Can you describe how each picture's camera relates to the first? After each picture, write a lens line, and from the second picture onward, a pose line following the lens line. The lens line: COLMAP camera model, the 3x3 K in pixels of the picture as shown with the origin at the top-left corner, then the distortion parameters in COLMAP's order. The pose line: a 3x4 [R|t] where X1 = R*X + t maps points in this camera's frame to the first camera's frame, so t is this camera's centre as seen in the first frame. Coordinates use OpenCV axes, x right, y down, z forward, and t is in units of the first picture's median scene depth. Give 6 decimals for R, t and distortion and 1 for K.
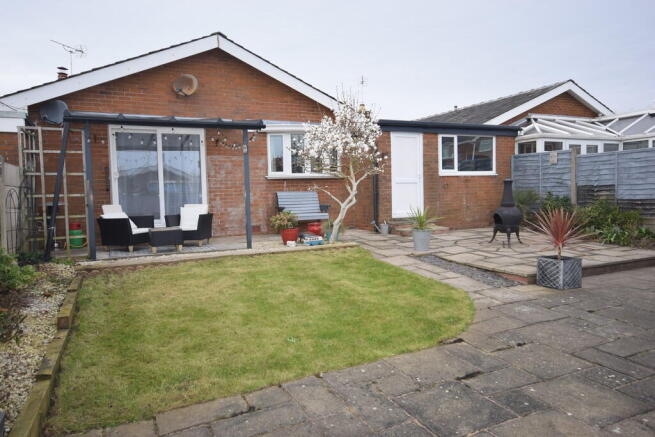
lens RADIAL K [[466.0, 0, 327.5], [0, 466.0, 218.5], [0, 0, 1]] dist [0.010282, 0.004226]
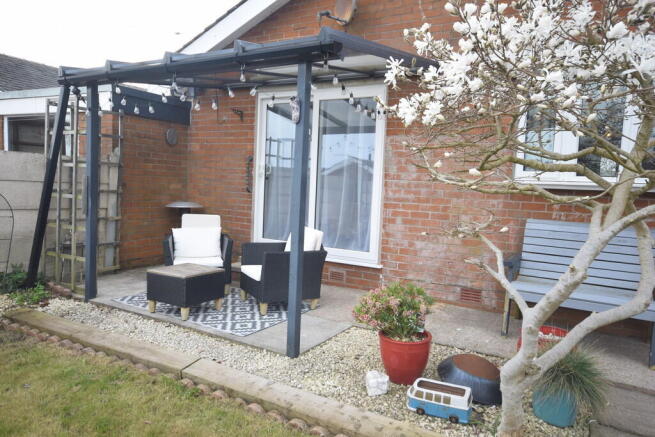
lens RADIAL K [[466.0, 0, 327.5], [0, 466.0, 218.5], [0, 0, 1]] dist [0.010282, 0.004226]
pose [[0.549579, 0.114282, -0.827589, 0.143218], [-0.102997, 0.992311, 0.068631, -0.071112], [0.829069, 0.047521, 0.557124, 0.646637]]
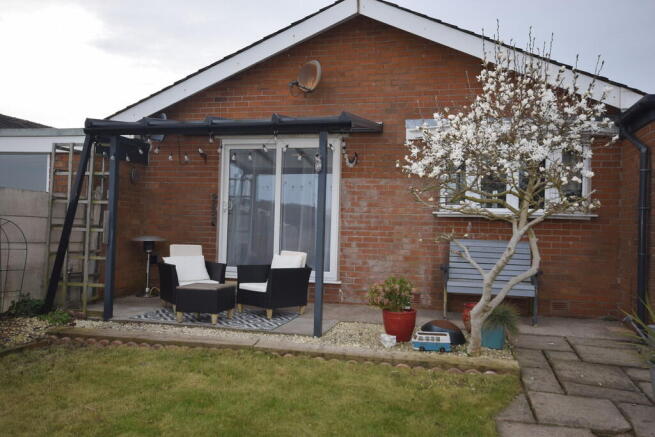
lens RADIAL K [[536.8, 0, 327.5], [0, 536.8, 218.5], [0, 0, 1]] dist [0.004414, 0.003905]
pose [[0.764883, 0.034075, -0.643267, 0.212940], [-0.081612, 0.995679, -0.044299, -0.042218], [0.638978, 0.086381, 0.764359, 0.402398]]
